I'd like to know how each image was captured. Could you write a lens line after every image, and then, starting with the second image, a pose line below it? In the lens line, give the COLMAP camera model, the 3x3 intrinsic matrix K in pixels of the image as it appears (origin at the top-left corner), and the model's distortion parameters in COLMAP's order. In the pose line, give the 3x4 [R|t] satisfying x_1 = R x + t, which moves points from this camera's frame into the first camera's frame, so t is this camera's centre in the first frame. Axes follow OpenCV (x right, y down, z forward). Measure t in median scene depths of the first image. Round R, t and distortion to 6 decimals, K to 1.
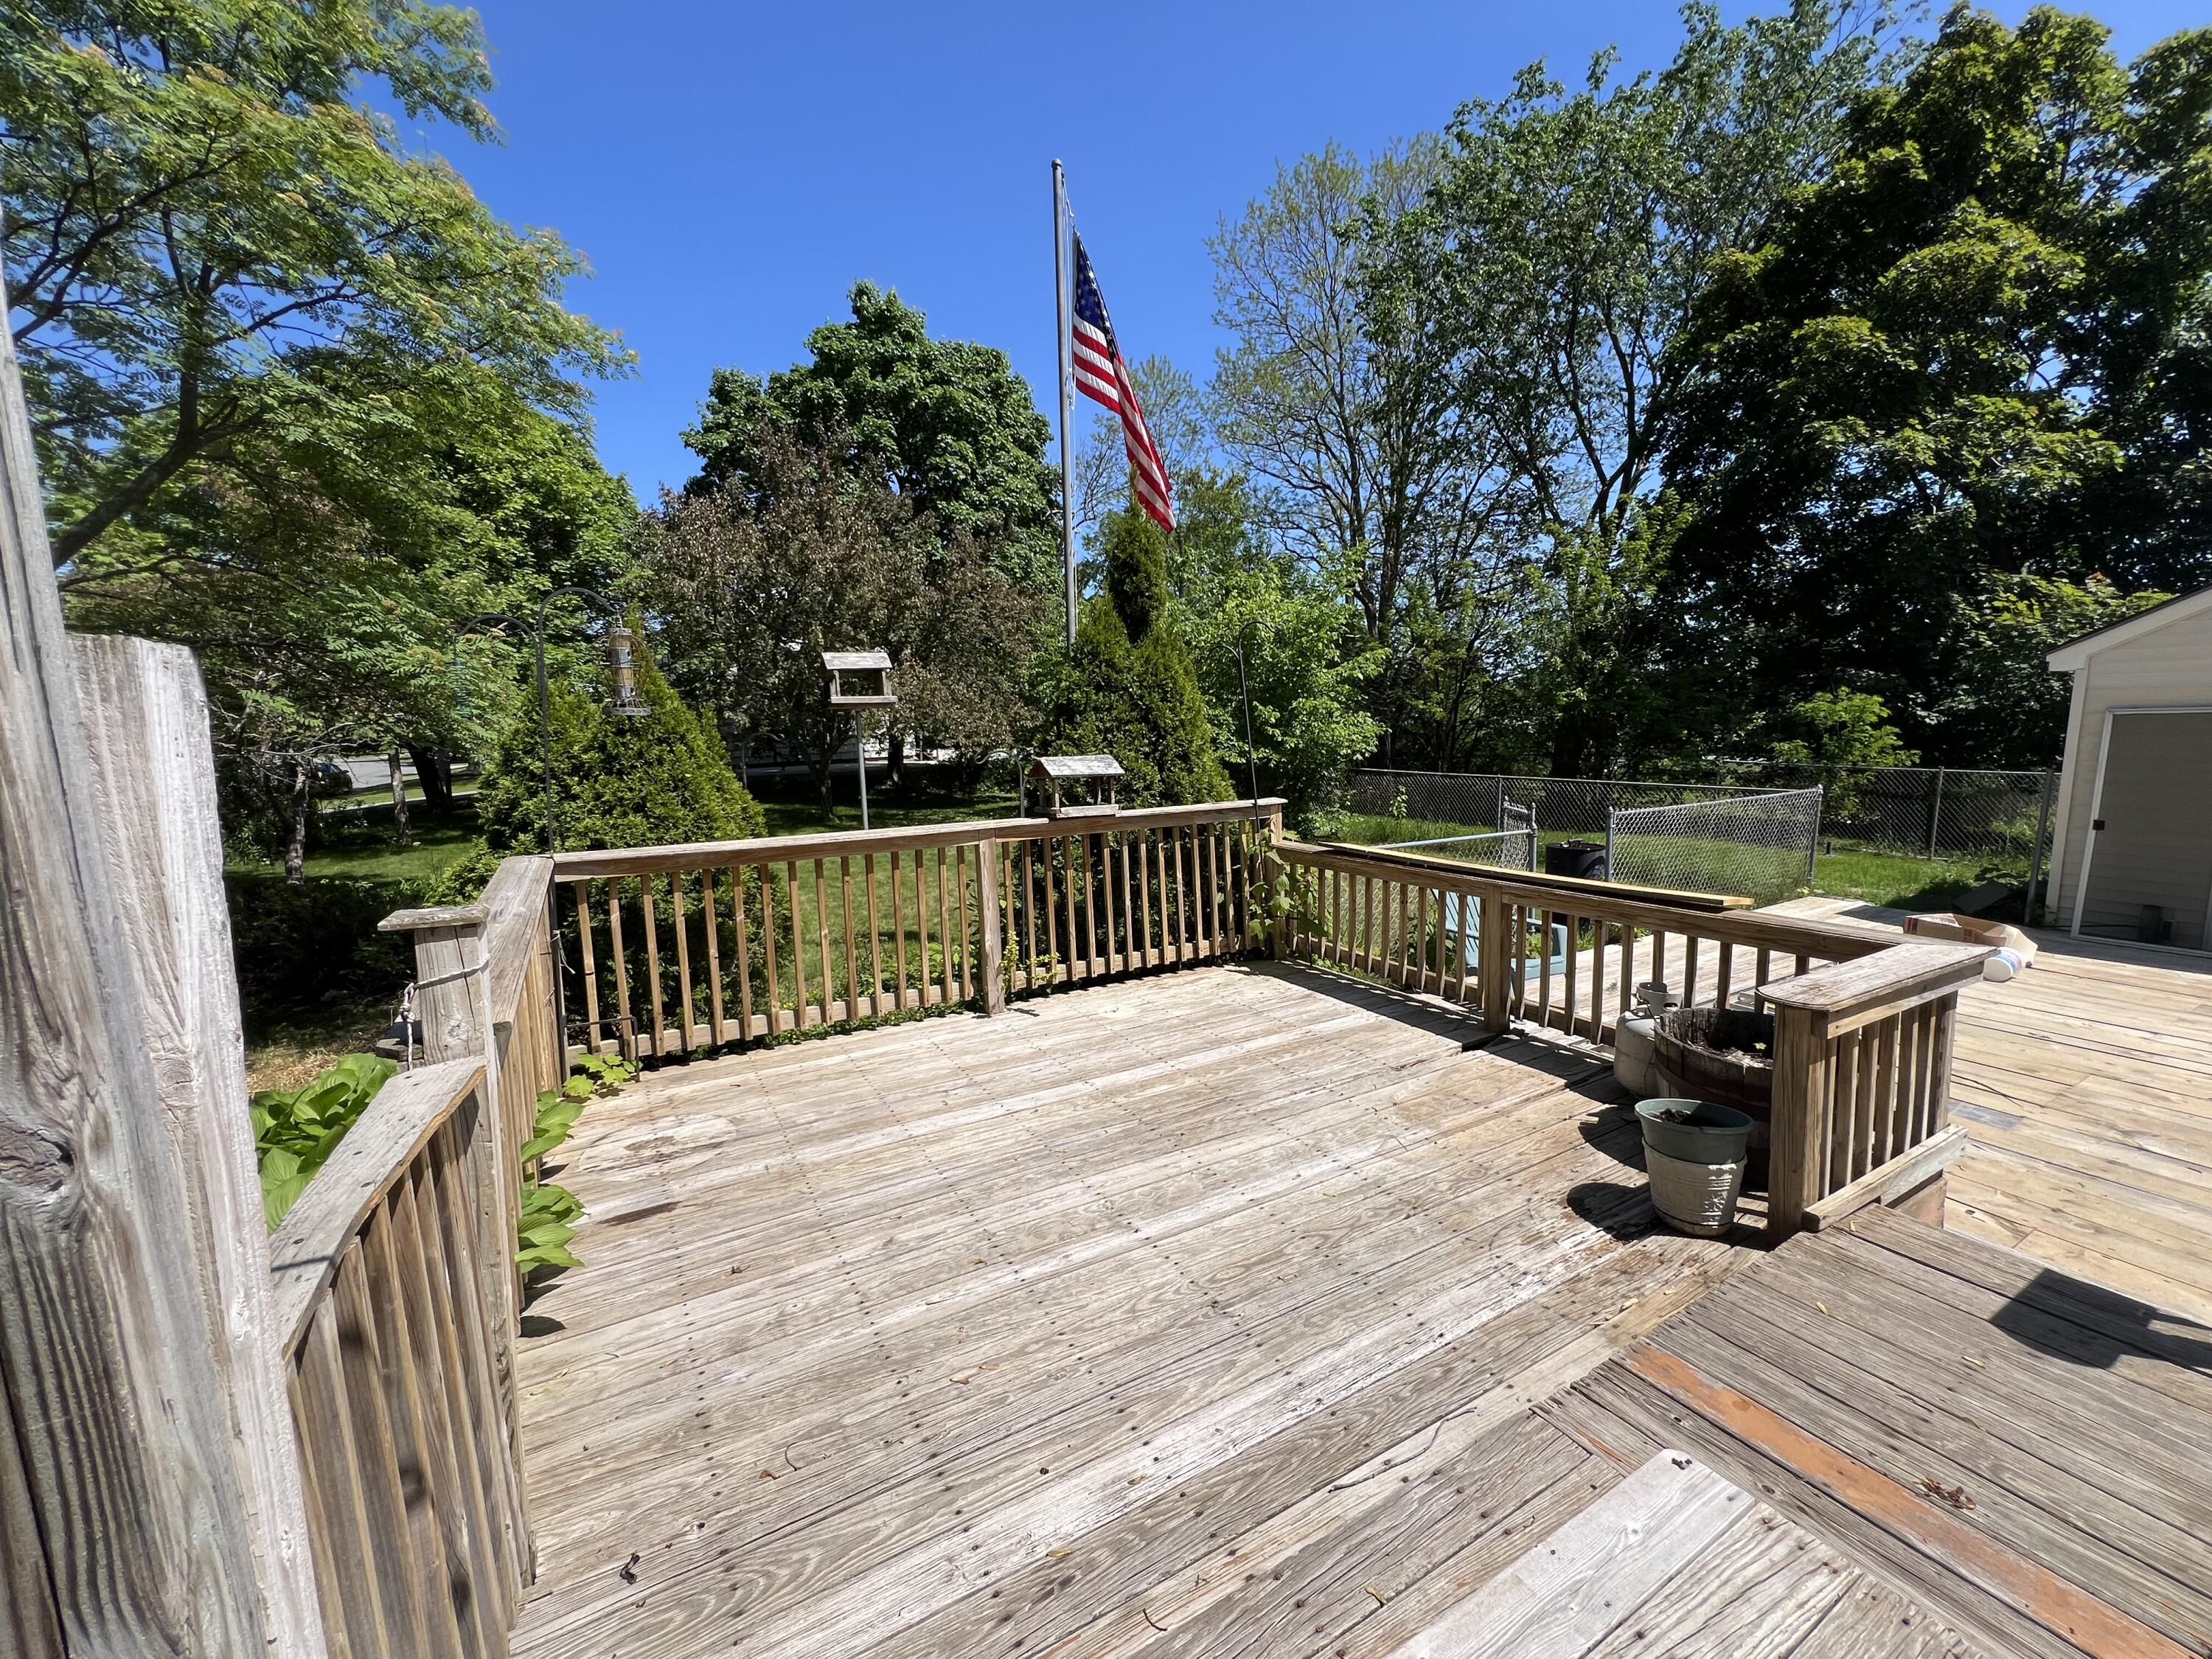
lens RADIAL K [[890.1, 0, 1106.0], [0, 890.1, 829.5], [0, 0, 1]] dist [0.000672, 0.000117]
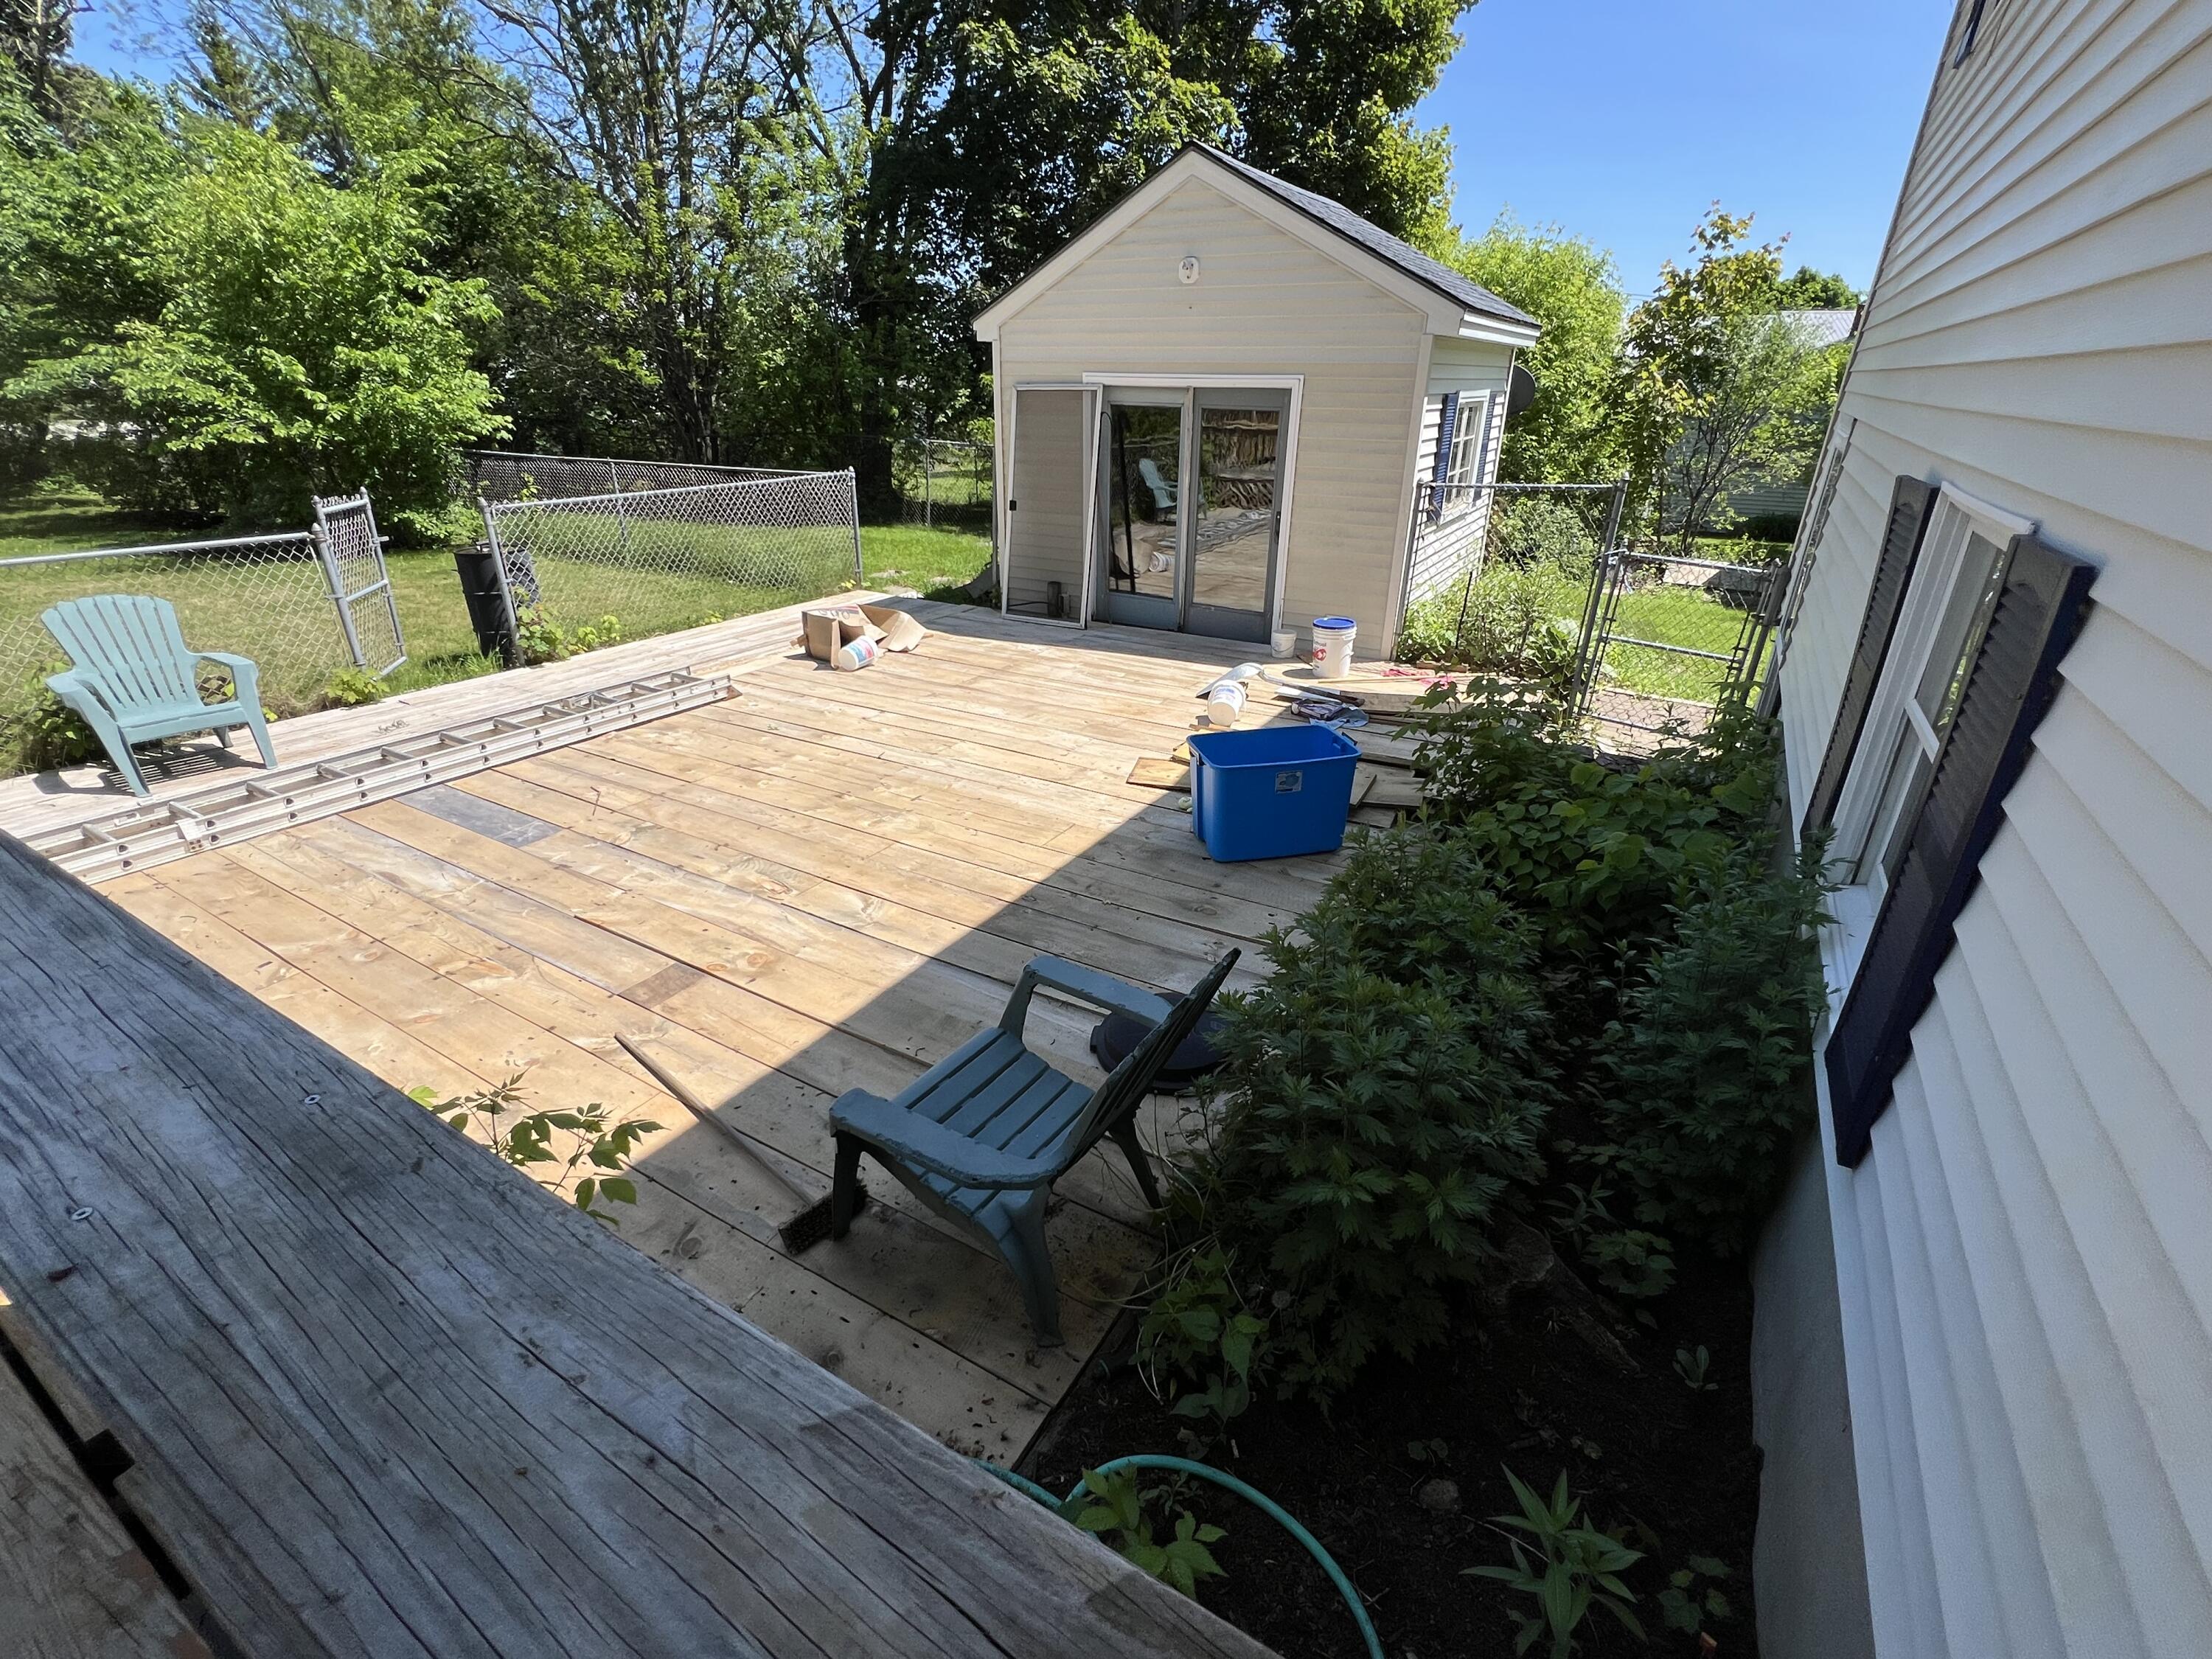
lens RADIAL K [[973.6, 0, 1106.0], [0, 973.6, 829.5], [0, 0, 1]] dist [0.000878, 0.000104]
pose [[0.872803, -0.178577, 0.454231, 0.340457], [0.035937, 0.951649, 0.305079, 0.006689], [-0.486748, -0.249950, 0.837019, -0.057908]]
